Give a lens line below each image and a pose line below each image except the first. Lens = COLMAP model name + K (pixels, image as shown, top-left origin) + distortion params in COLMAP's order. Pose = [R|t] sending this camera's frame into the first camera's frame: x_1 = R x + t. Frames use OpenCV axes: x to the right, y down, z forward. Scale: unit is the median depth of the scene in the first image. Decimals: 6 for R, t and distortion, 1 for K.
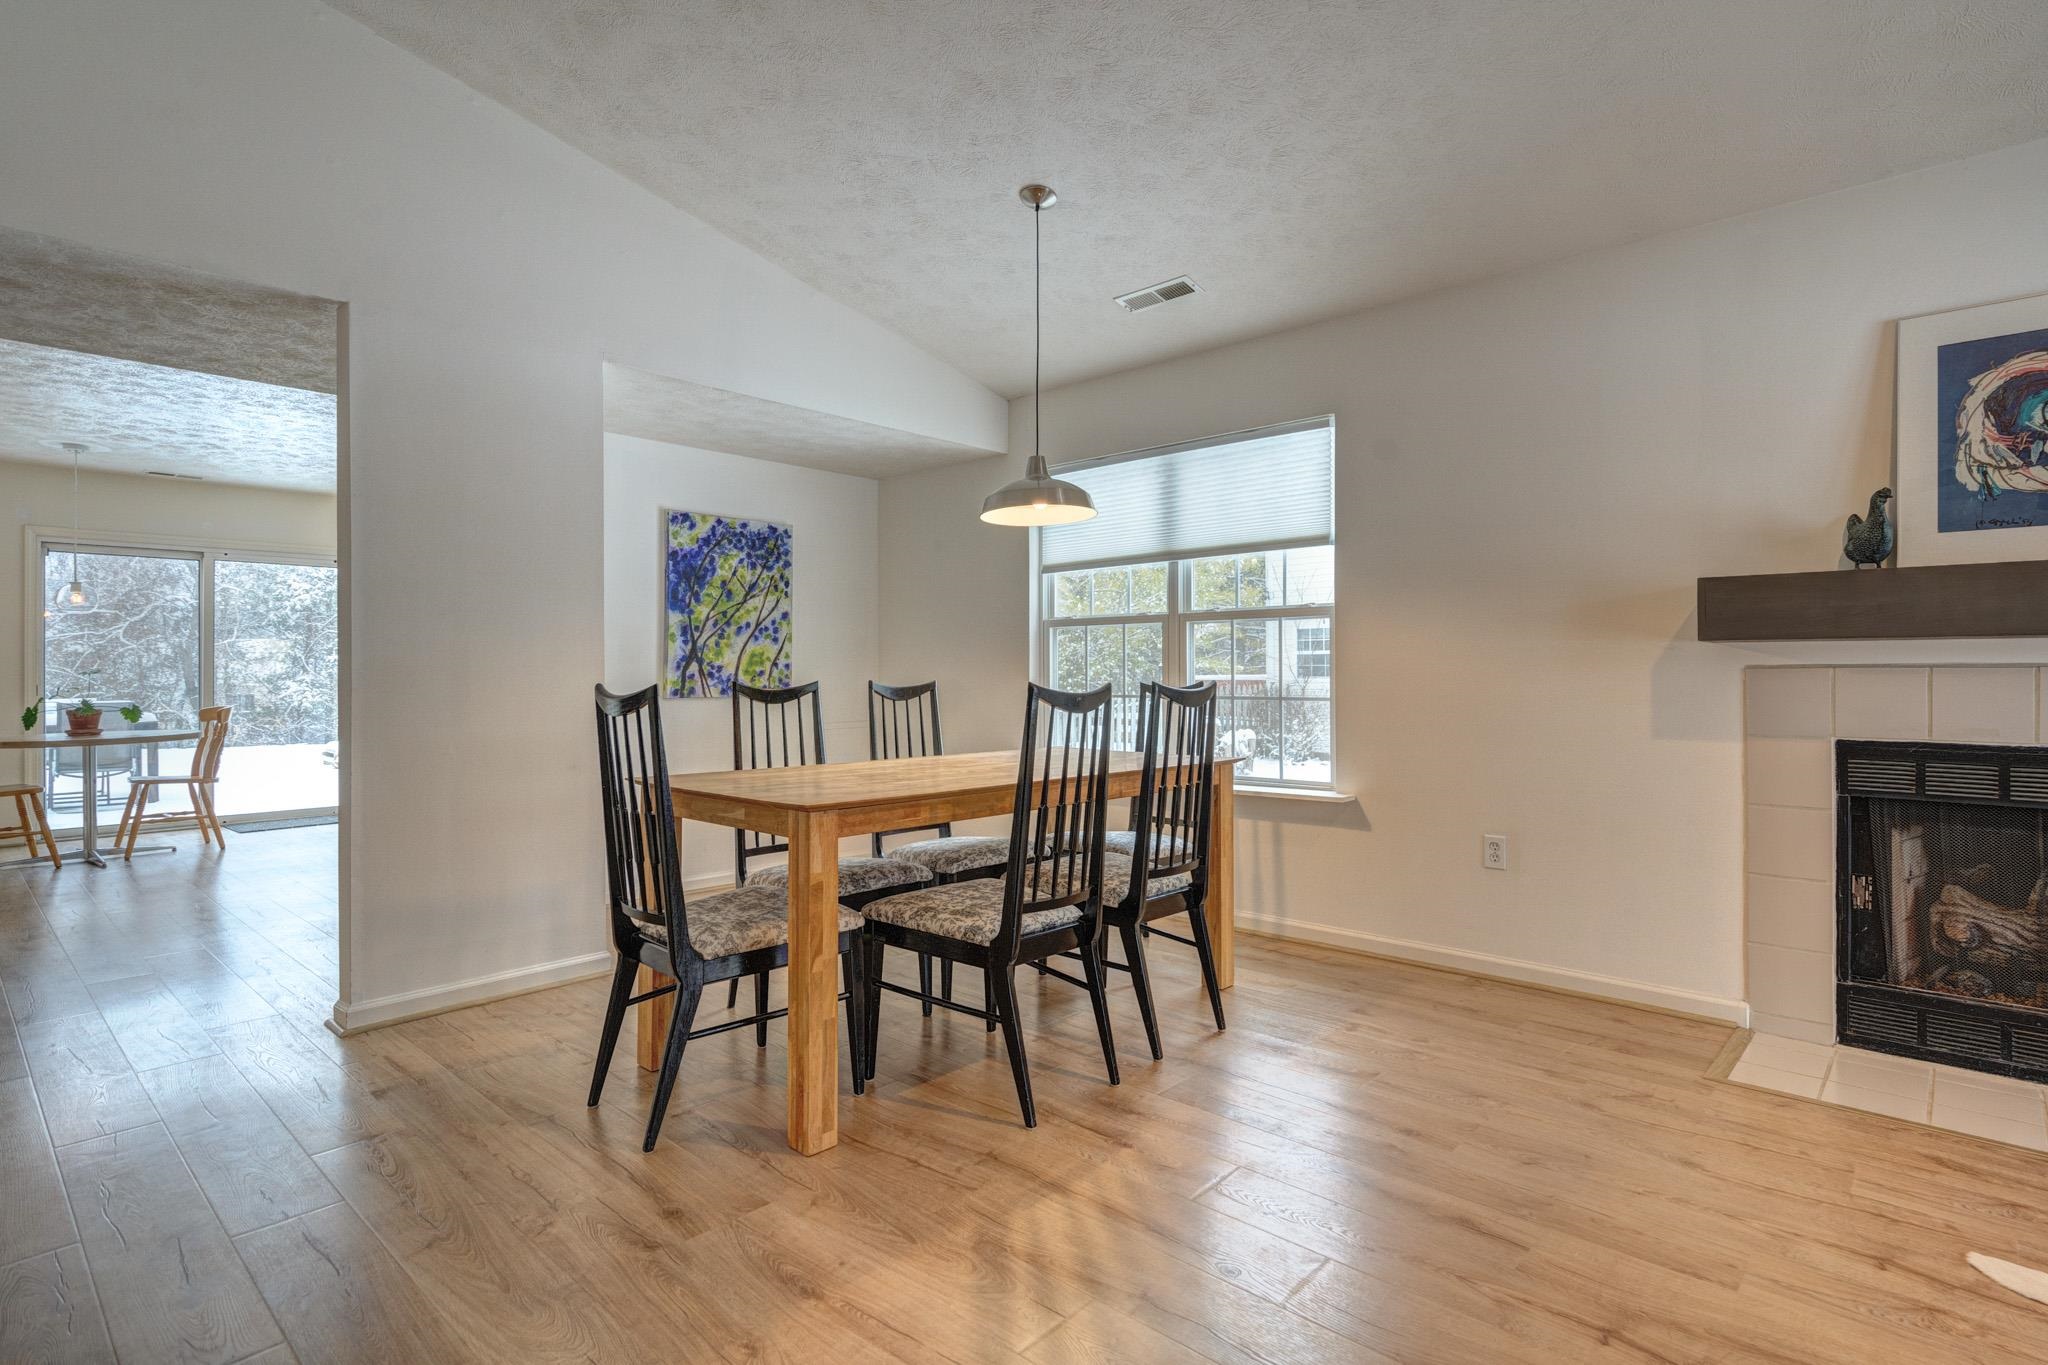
lens RADIAL K [[1021.8, 0, 1015.9], [0, 1021.8, 668.1], [0, 0, 1]] dist [0.003345, 0.000195]
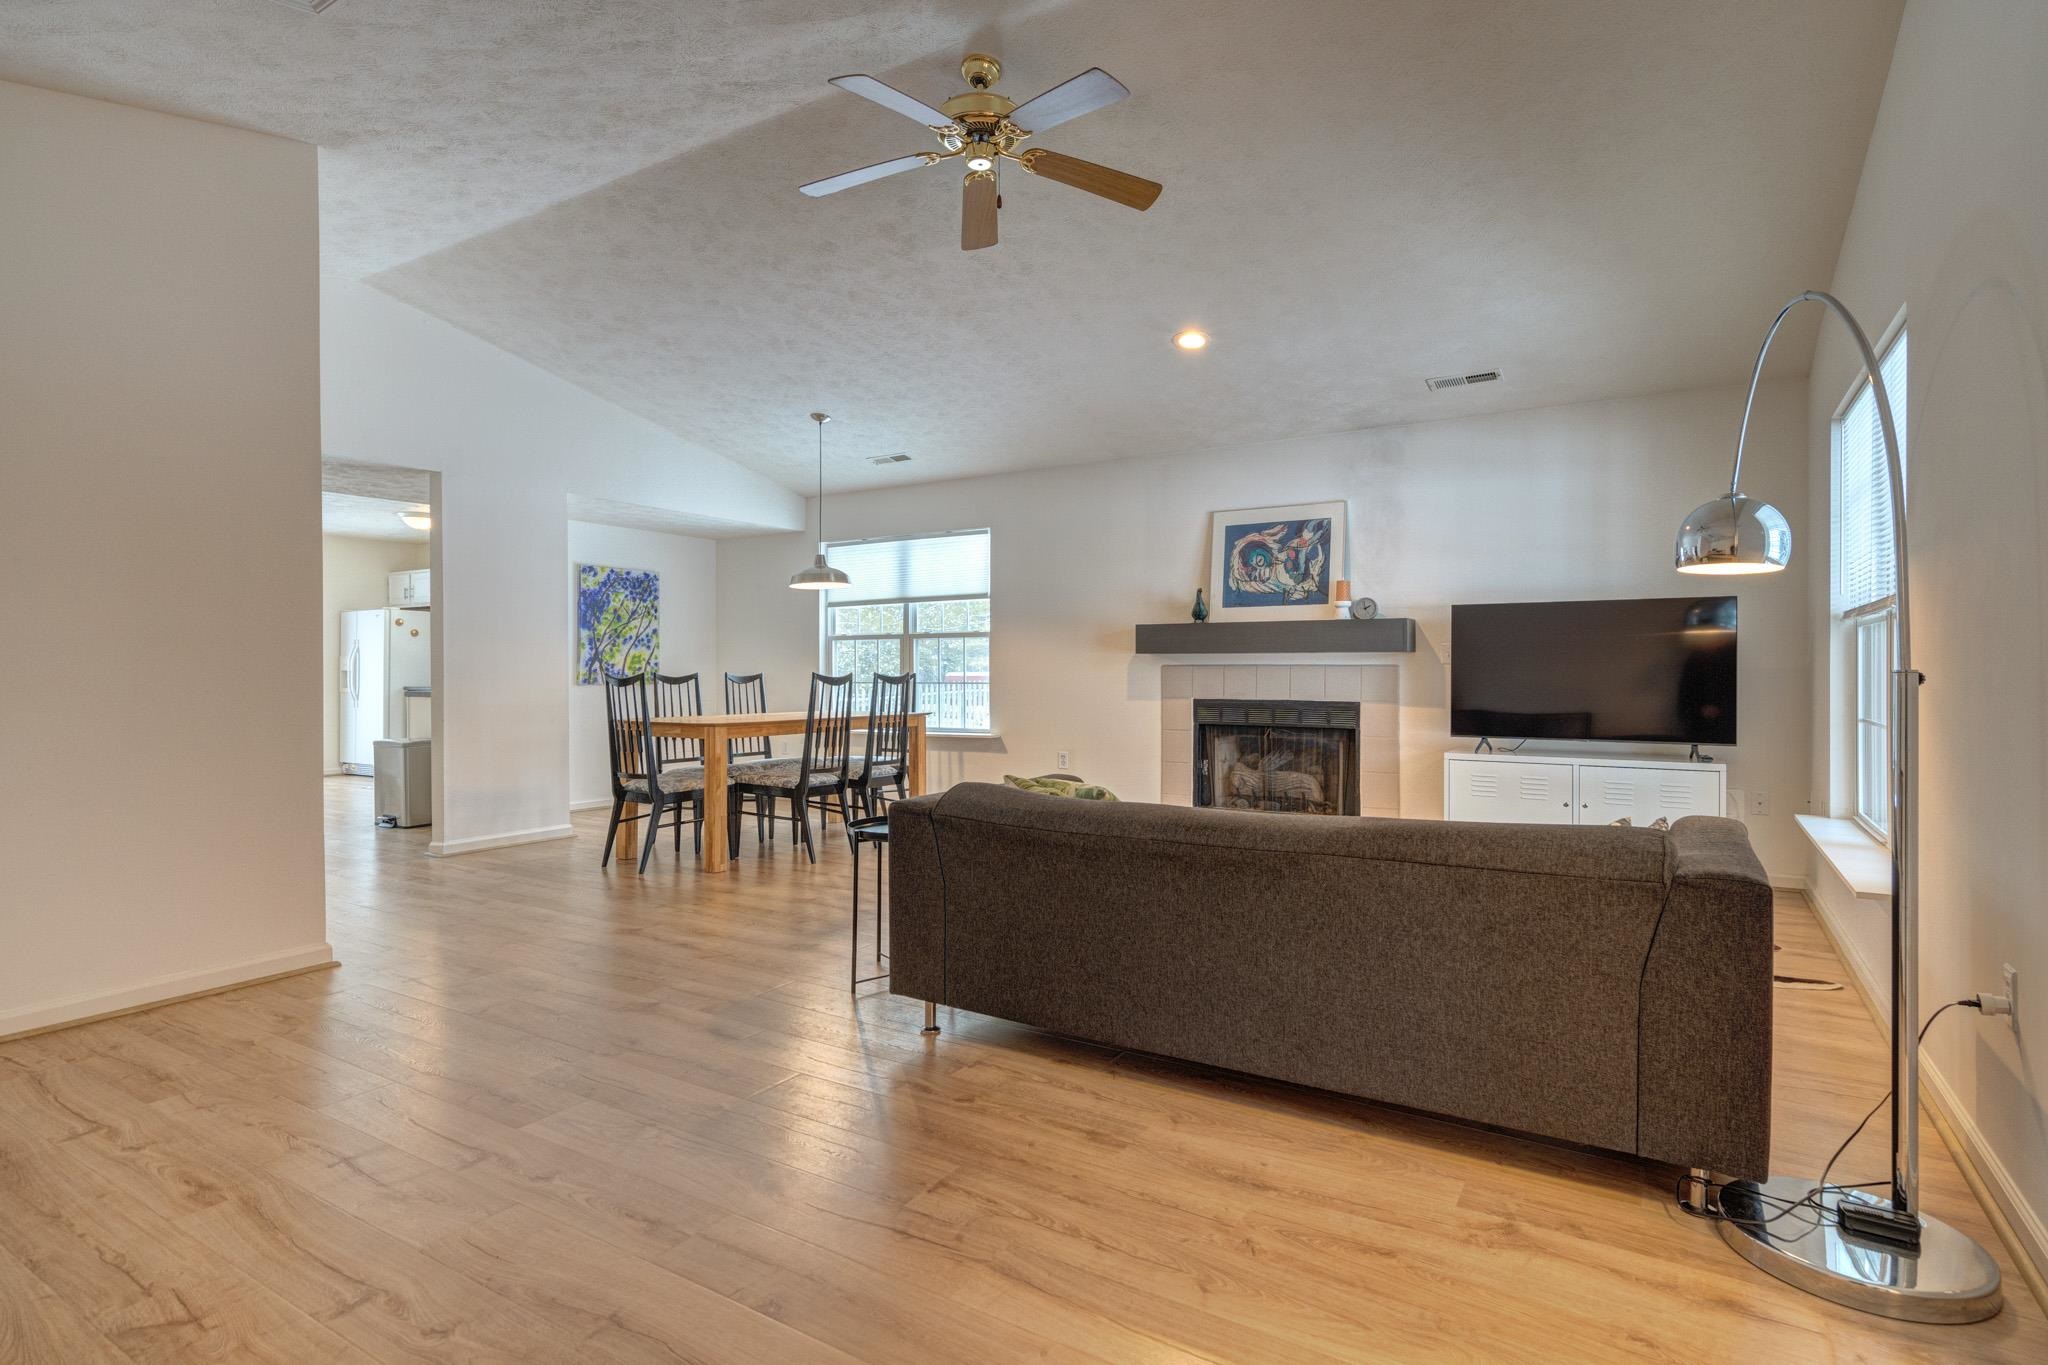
lens RADIAL K [[1001.1, 0, 1079.0], [0, 1001.1, 669.8], [0, 0, 1]] dist [-0.000960, -0.001081]
pose [[0.968116, 0.000577, 0.250503, 0.014863], [-0.001563, 0.999992, 0.003738, -0.000400], [-0.250499, -0.004010, 0.968109, -0.669658]]
